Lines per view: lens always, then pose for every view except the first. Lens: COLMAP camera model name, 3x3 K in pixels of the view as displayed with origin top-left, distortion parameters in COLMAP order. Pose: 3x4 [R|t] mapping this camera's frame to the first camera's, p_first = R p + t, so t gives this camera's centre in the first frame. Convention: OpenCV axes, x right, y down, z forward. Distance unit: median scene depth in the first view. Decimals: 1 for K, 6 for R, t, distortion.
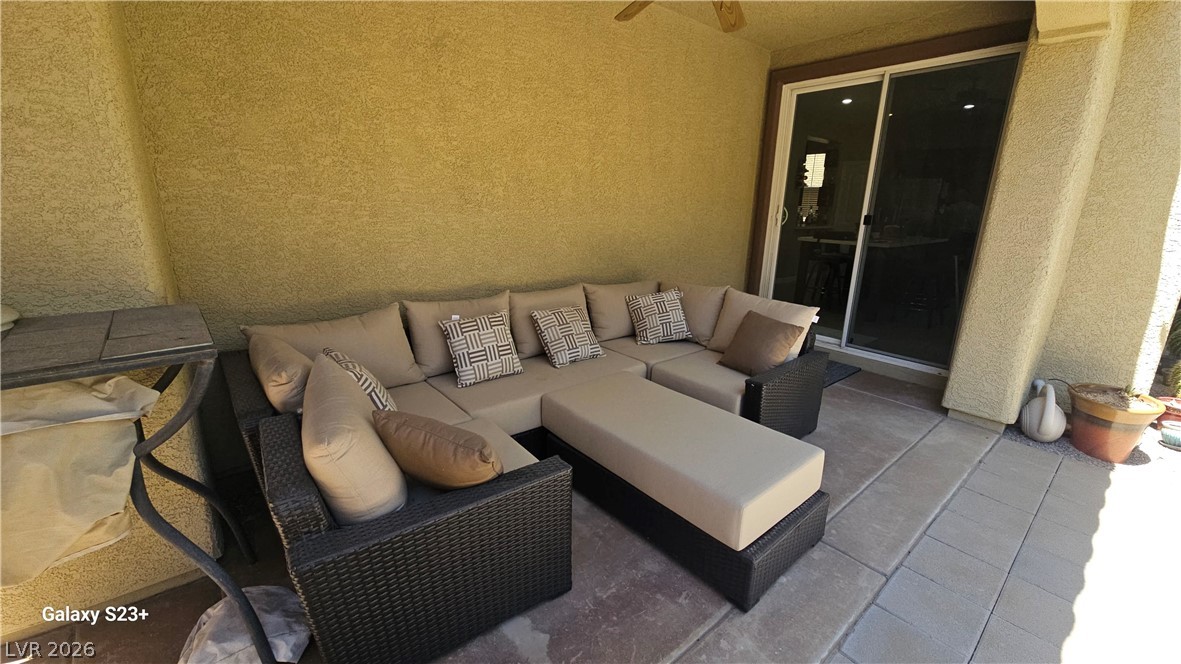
lens RADIAL K [[479.1, 0, 592.8], [0, 479.1, 332.6], [0, 0, 1]] dist [0.003420, -0.004492]
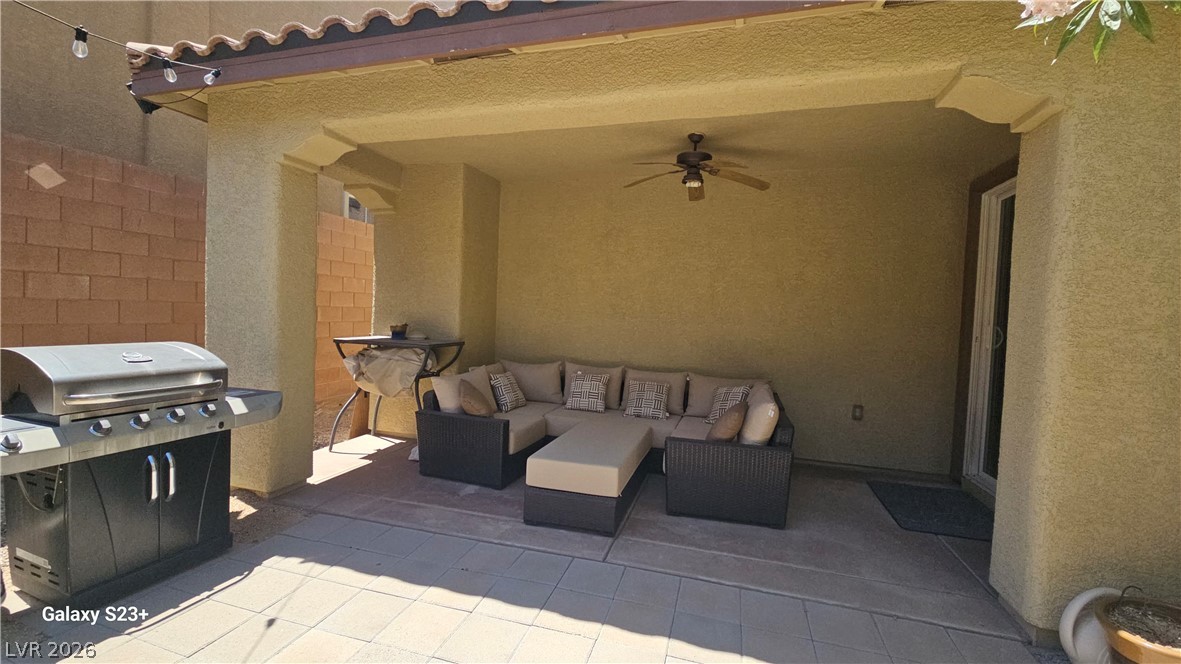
lens RADIAL K [[479.1, 0, 591.8], [0, 479.1, 332.0], [0, 0, 1]] dist [0.003420, -0.004492]
pose [[0.547816, 0.032453, -0.835969, 1.229677], [-0.247814, 0.960697, -0.125099, 0.034593], [0.799053, 0.275696, 0.534327, 0.023380]]
